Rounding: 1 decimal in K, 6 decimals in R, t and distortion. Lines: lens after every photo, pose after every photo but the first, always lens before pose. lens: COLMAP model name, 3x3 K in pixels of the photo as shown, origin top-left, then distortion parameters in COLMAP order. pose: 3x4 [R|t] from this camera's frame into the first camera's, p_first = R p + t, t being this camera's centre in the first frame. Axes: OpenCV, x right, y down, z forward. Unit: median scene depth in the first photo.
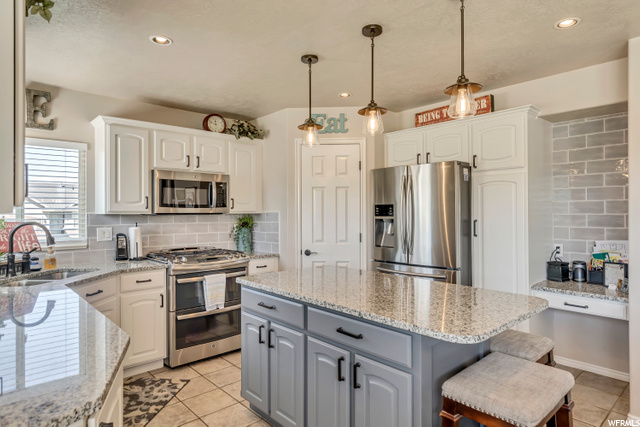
lens RADIAL K [[374.9, 0, 322.9], [0, 374.9, 210.8], [0, 0, 1]] dist [-0.001010, -0.002104]
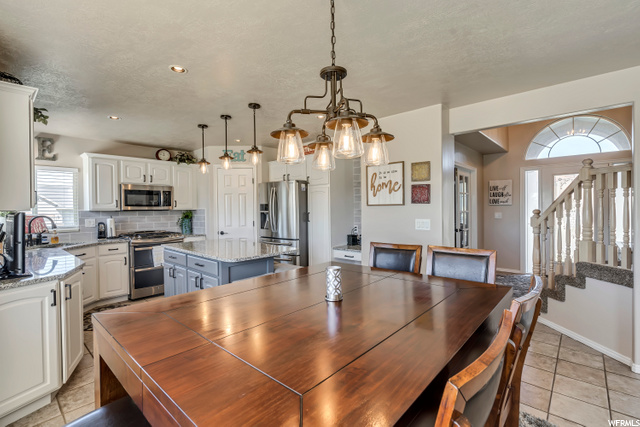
lens RADIAL K [[289.3, 0, 323.1], [0, 289.3, 211.4], [0, 0, 1]] dist [-0.010193, -0.000235]
pose [[0.994331, -0.007688, 0.106053, 0.313193], [0.006016, 0.999853, 0.016075, -0.003200], [-0.106161, -0.015346, 0.994230, -0.381356]]
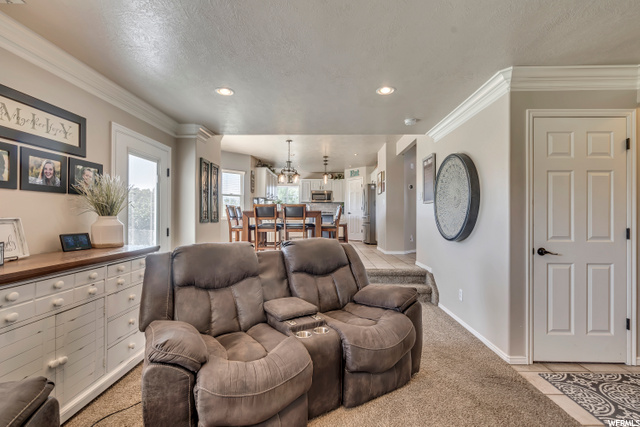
lens RADIAL K [[289.3, 0, 318.2], [0, 289.3, 214.4], [0, 0, 1]] dist [-0.010193, -0.000235]
pose [[0.712060, 0.004444, -0.702105, 1.781959], [-0.007101, 0.999974, -0.000873, 0.144641], [0.702083, 0.005607, 0.712073, -1.144134]]
